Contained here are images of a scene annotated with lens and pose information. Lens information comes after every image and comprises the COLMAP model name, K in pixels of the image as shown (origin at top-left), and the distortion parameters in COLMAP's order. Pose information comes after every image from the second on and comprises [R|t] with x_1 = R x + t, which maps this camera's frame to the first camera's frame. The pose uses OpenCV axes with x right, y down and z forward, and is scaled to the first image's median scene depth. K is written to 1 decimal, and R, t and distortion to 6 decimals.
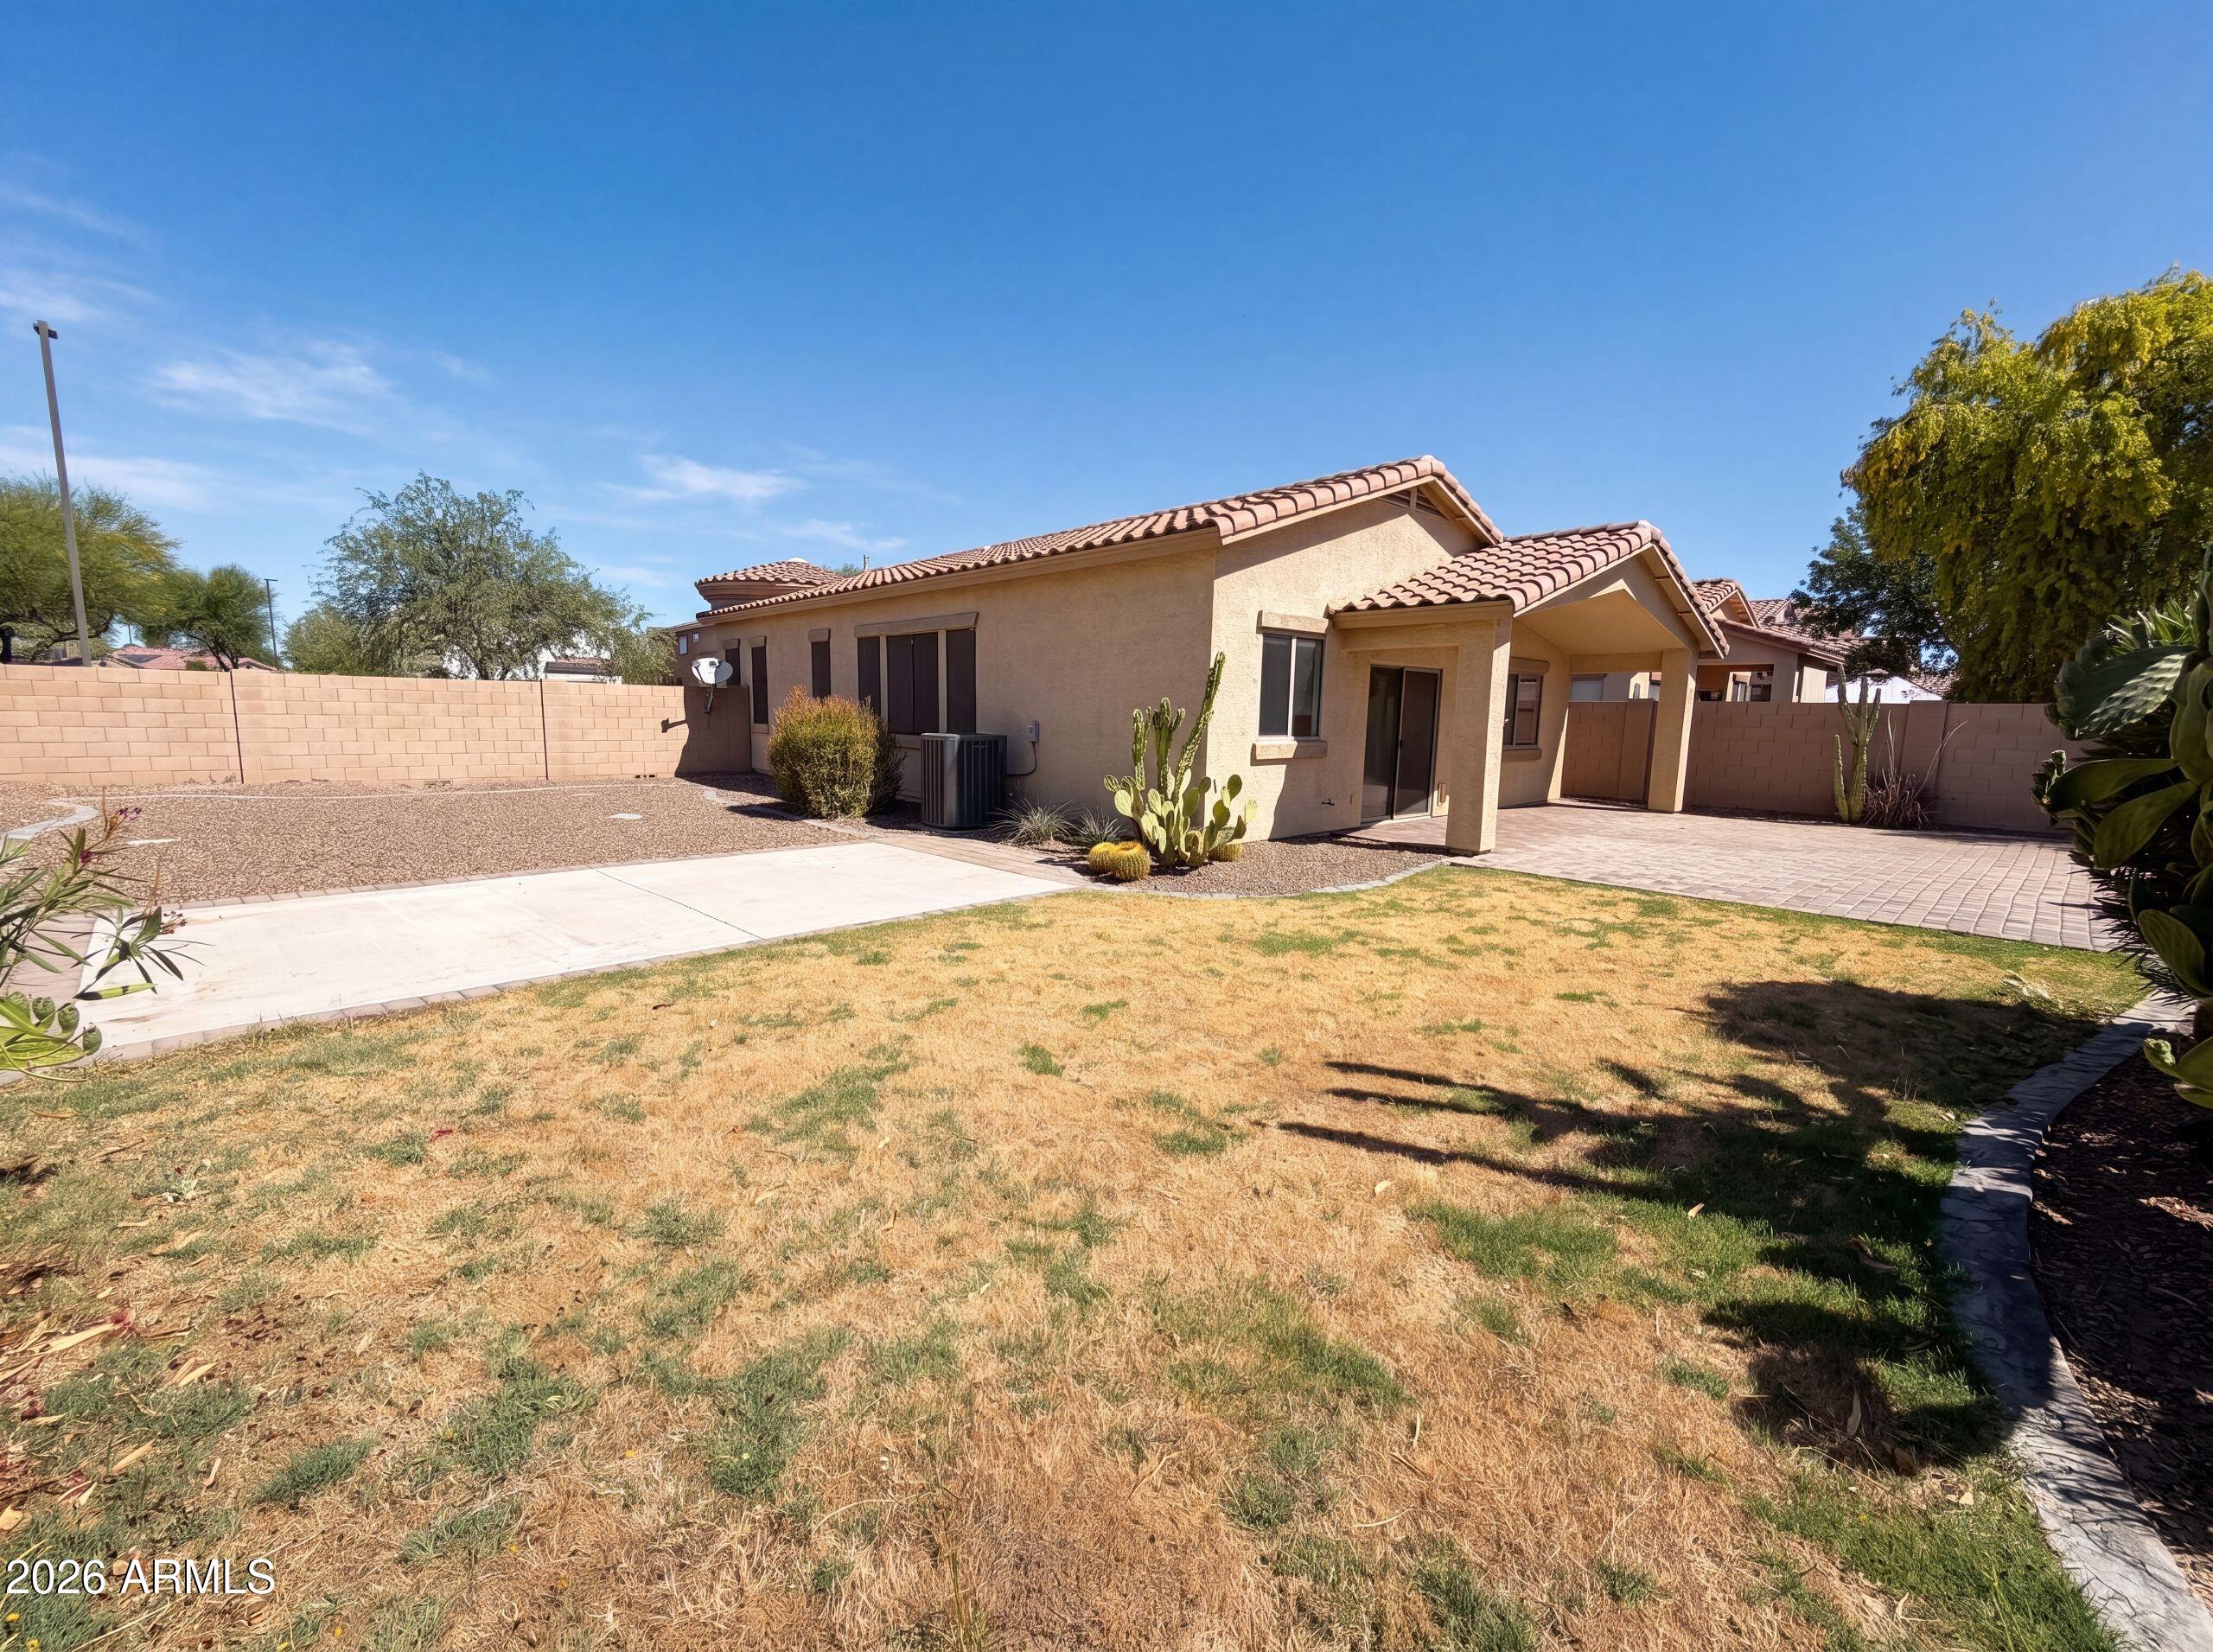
lens RADIAL K [[877.3, 0, 1095.1], [0, 877.3, 825.7], [0, 0, 1]] dist [-0.000710, -0.000394]
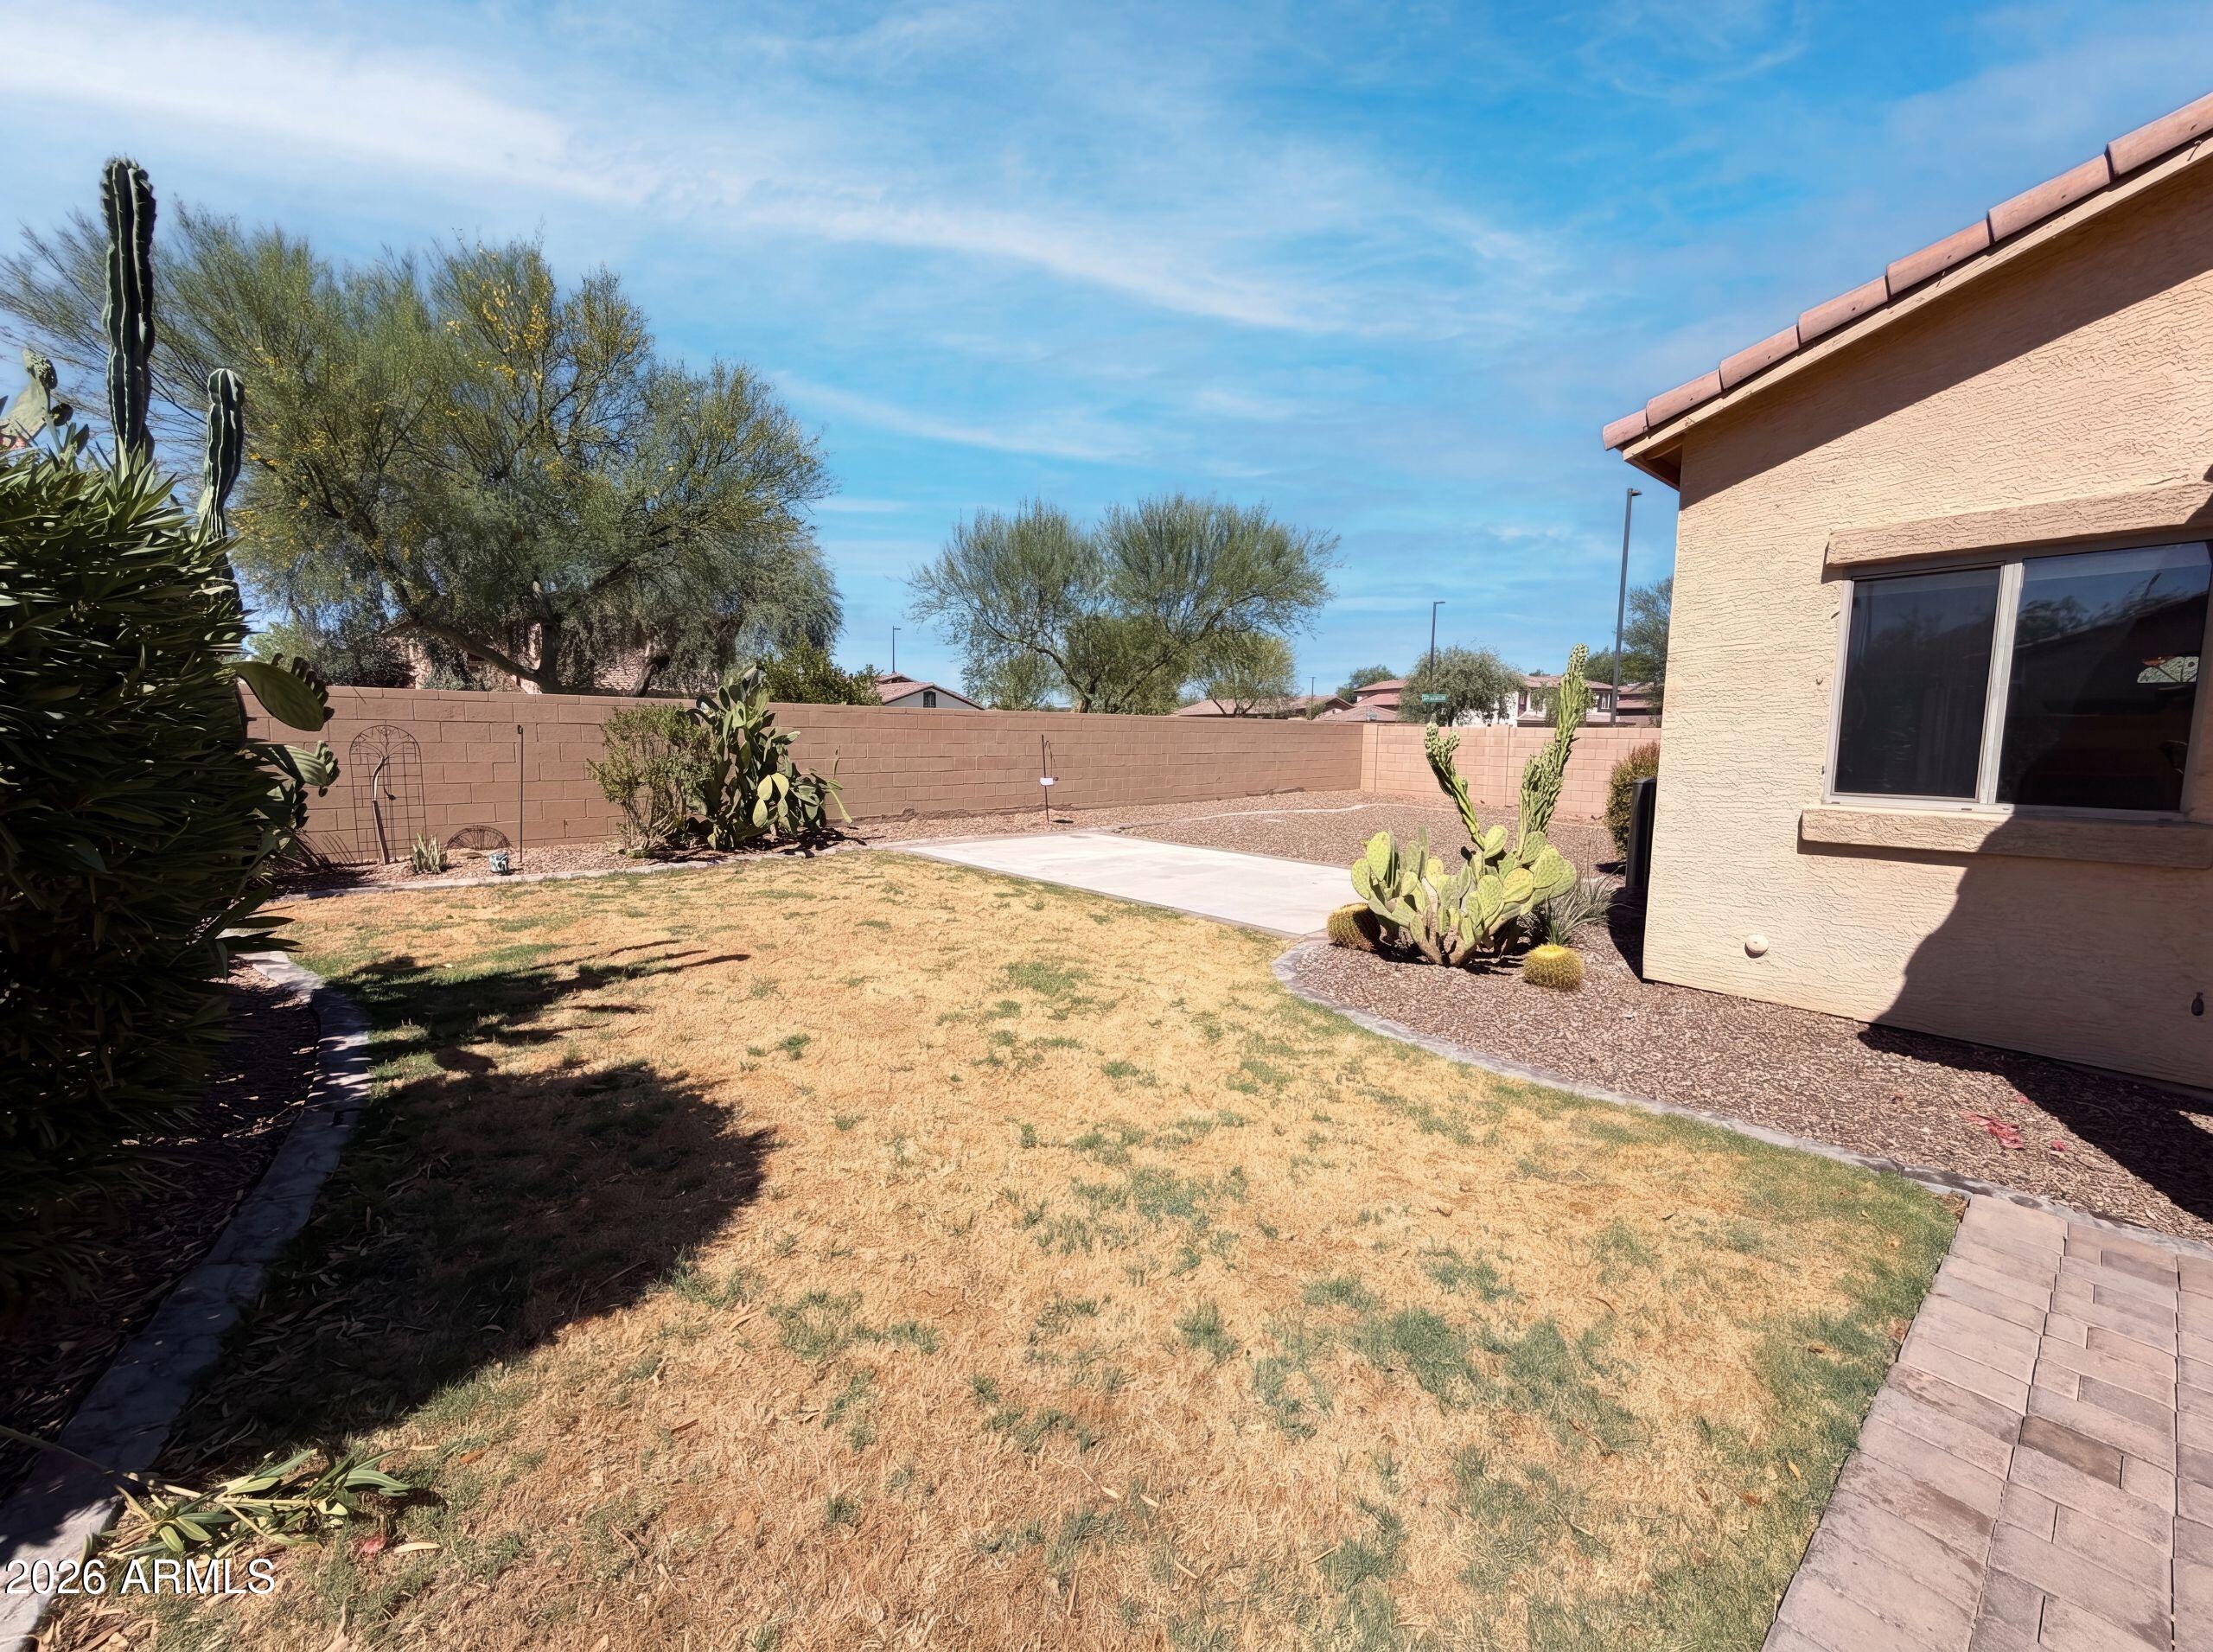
lens RADIAL K [[877.3, 0, 1098.0], [0, 877.3, 833.3], [0, 0, 1]] dist [-0.000710, -0.000394]
pose [[-0.025076, 0.090346, -0.995595, 1.192208], [-0.147576, 0.984662, 0.093071, -0.117907], [0.988733, 0.149260, -0.011358, 1.090054]]
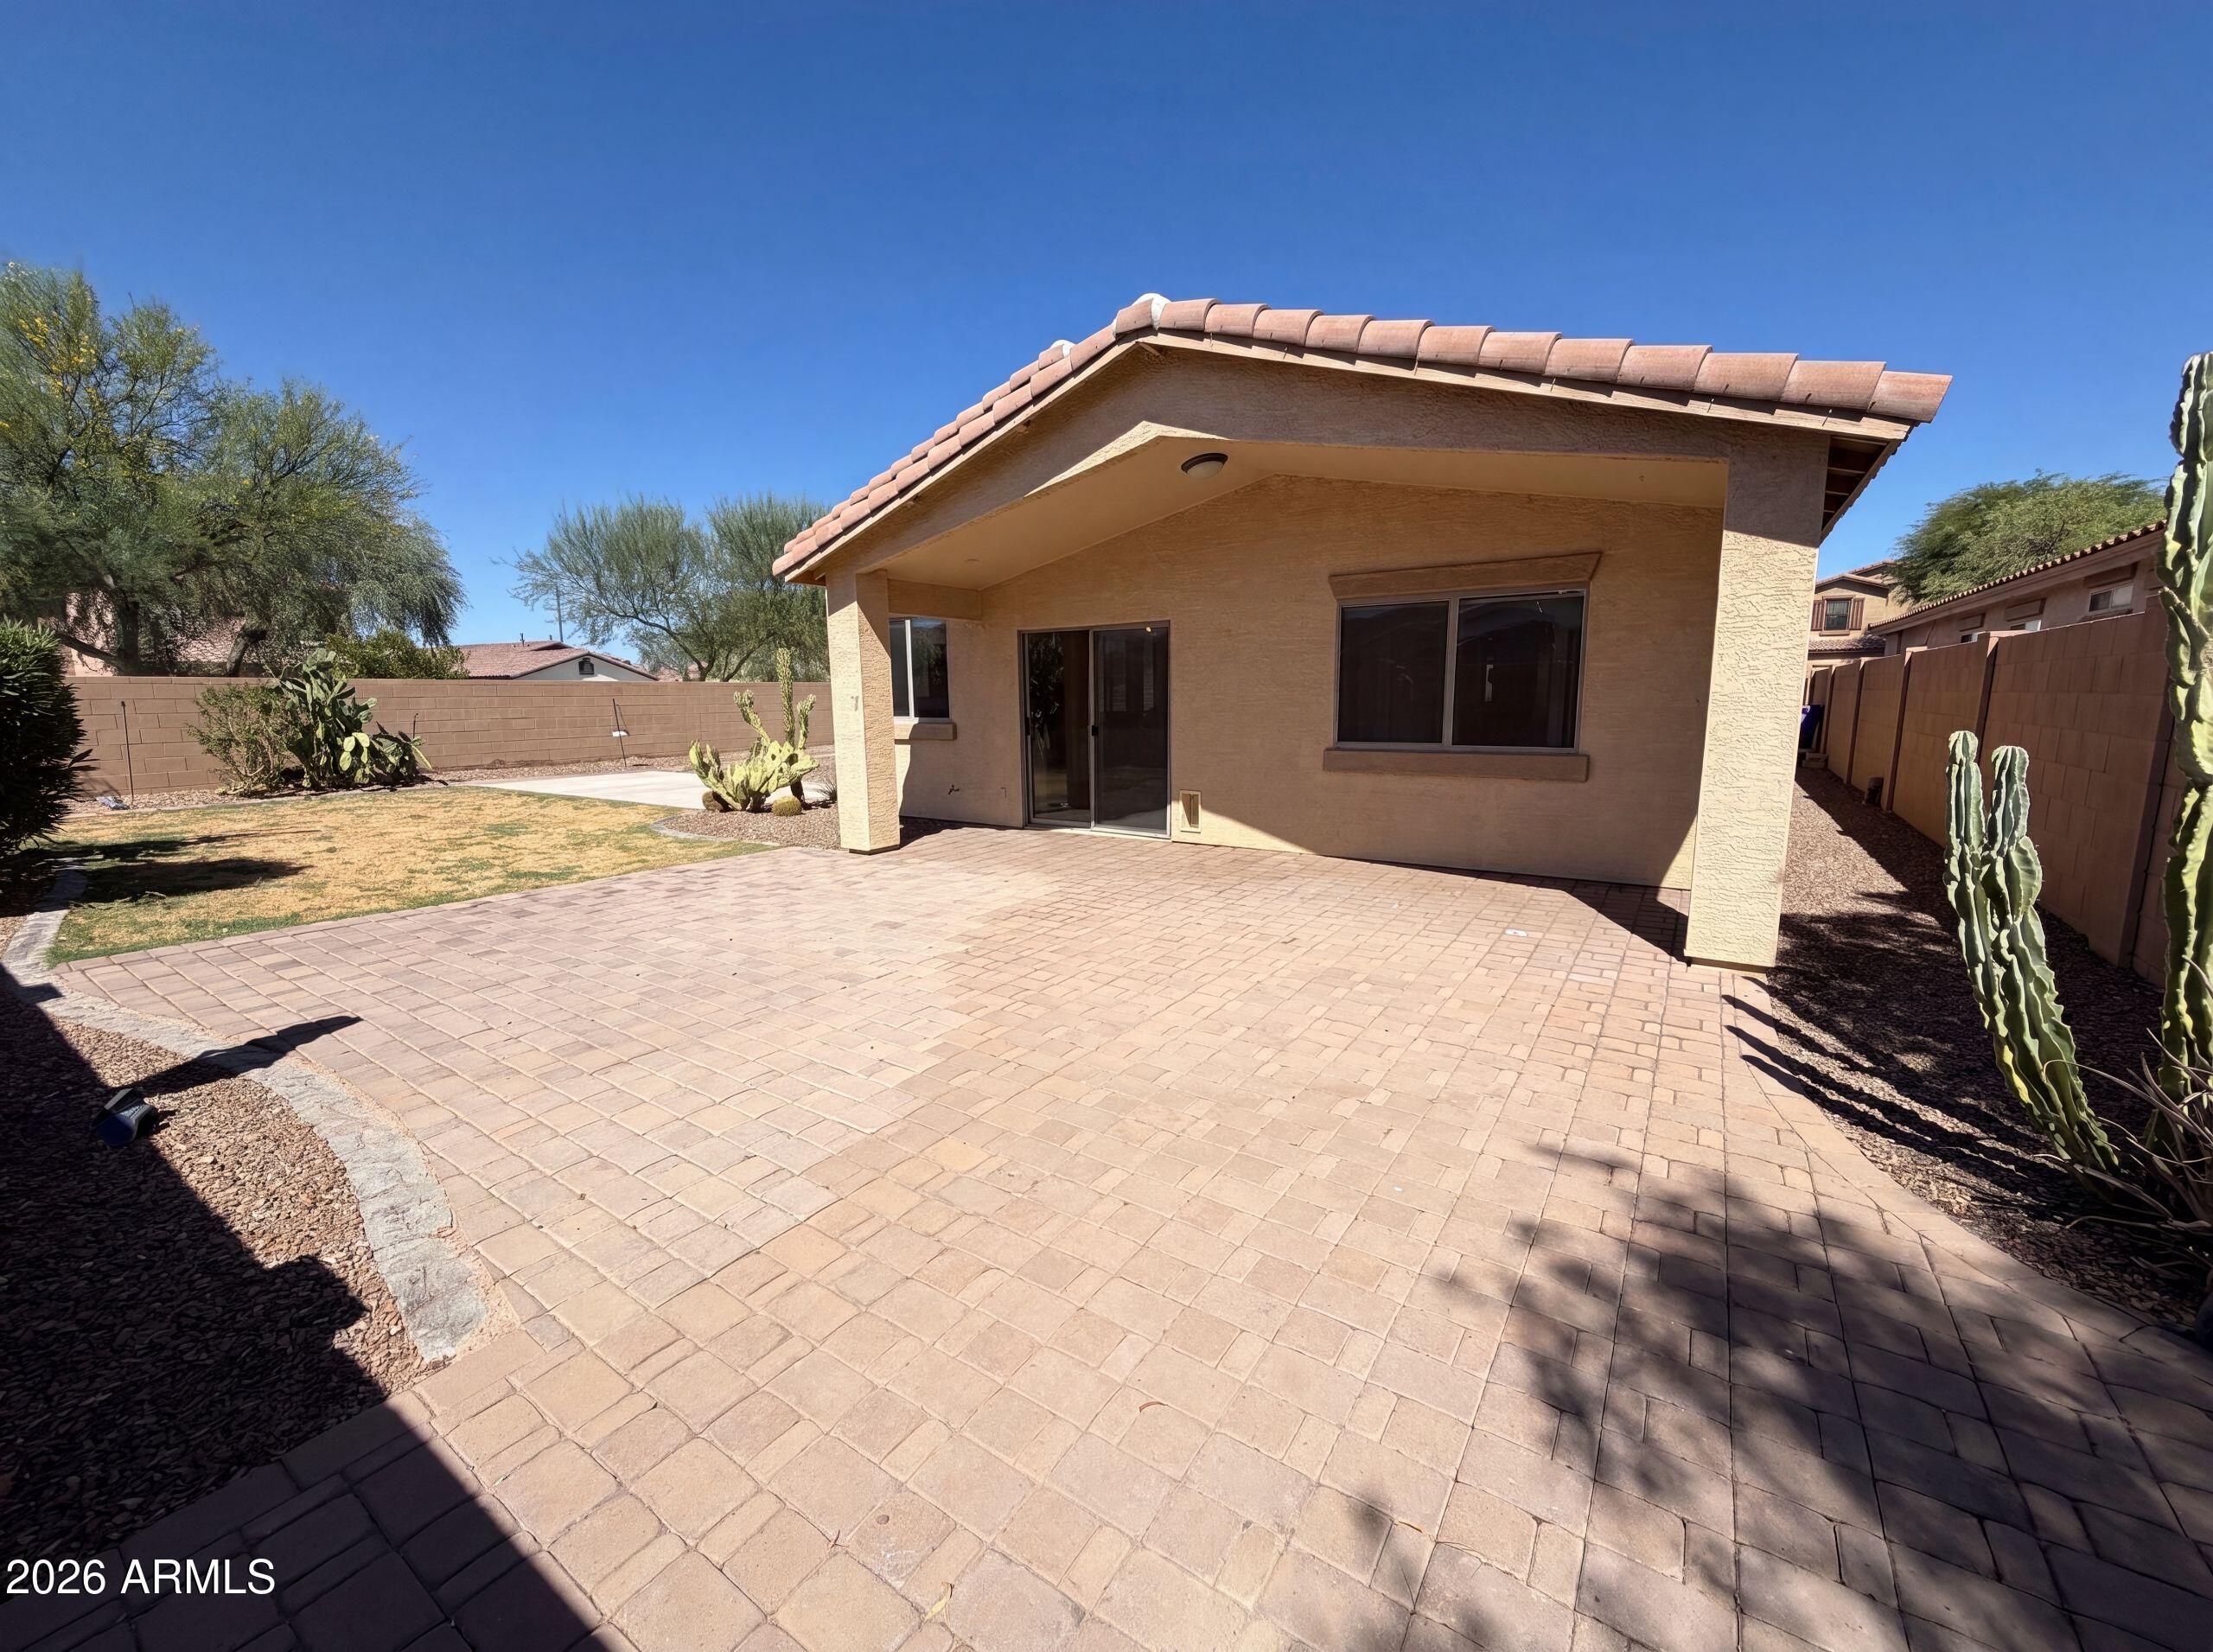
lens RADIAL K [[877.3, 0, 1103.0], [0, 877.3, 828.4], [0, 0, 1]] dist [-0.000710, -0.000394]
pose [[0.264627, 0.120609, -0.956779, 2.331008], [-0.113479, 0.989150, 0.093303, -0.172247], [0.957651, 0.083884, 0.275442, 1.737753]]
